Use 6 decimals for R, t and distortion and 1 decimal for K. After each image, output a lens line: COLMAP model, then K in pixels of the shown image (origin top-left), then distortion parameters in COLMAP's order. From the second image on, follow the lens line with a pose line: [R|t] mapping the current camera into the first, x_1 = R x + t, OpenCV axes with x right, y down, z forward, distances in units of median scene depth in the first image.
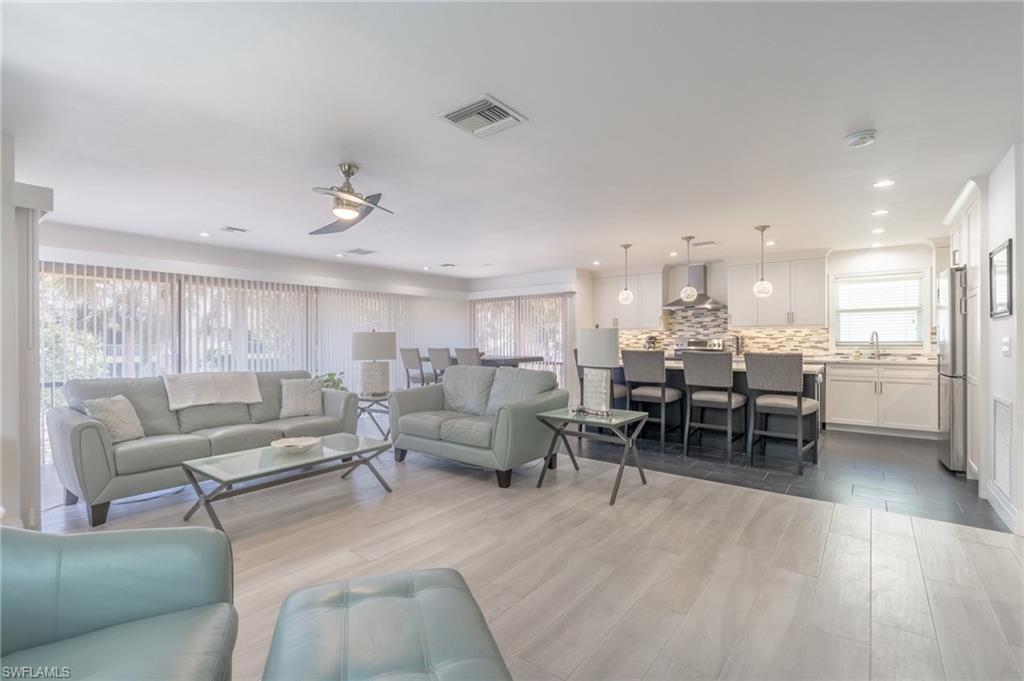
lens RADIAL K [[460.0, 0, 510.5], [0, 460.0, 341.8], [0, 0, 1]] dist [0.000936, -0.000058]
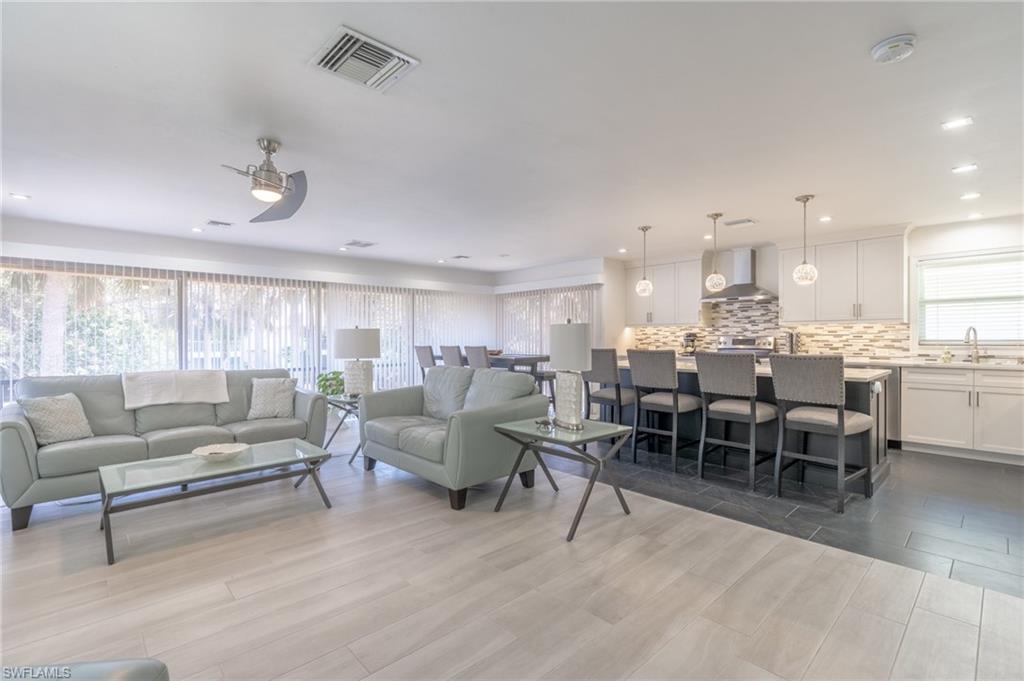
lens RADIAL K [[465.6, 0, 512.0], [0, 465.6, 340.5], [0, 0, 1]] dist [-0.000983, 0.000613]
pose [[0.988650, 0.002362, -0.150219, 0.175816], [-0.001823, 0.999991, 0.003724, -0.001370], [0.150226, -0.003407, 0.988646, 0.126808]]
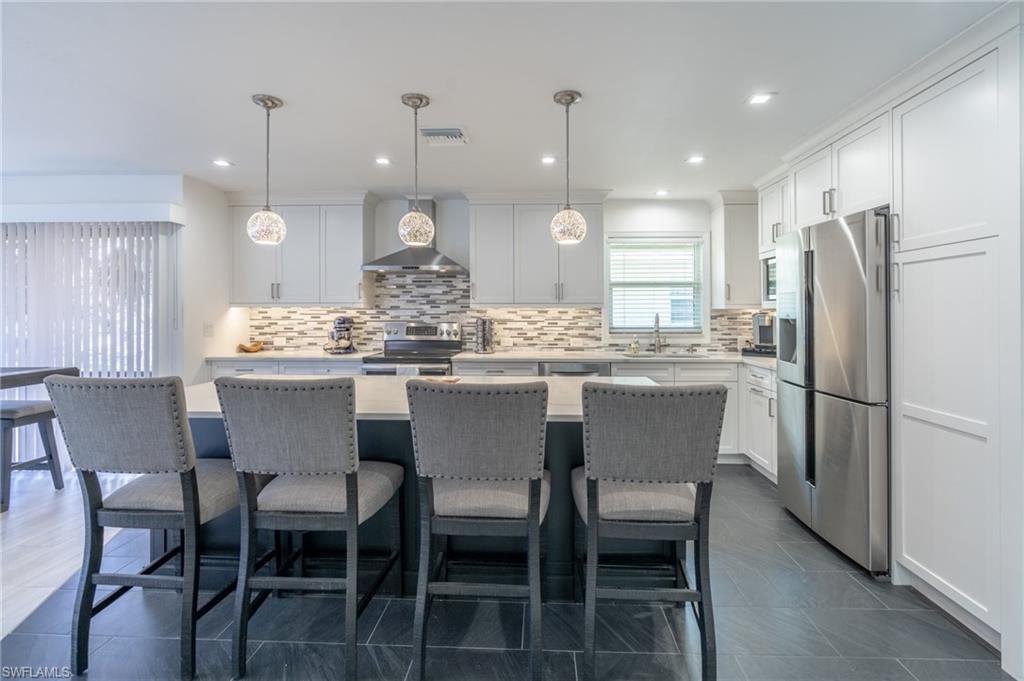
lens RADIAL K [[469.1, 0, 521.8], [0, 469.1, 313.2], [0, 0, 1]] dist [-0.002402, -0.000108]
pose [[0.809746, 0.002847, 0.586774, 0.244319], [-0.001890, 0.999996, -0.002244, -0.027862], [-0.586777, 0.000708, 0.809748, 0.683221]]
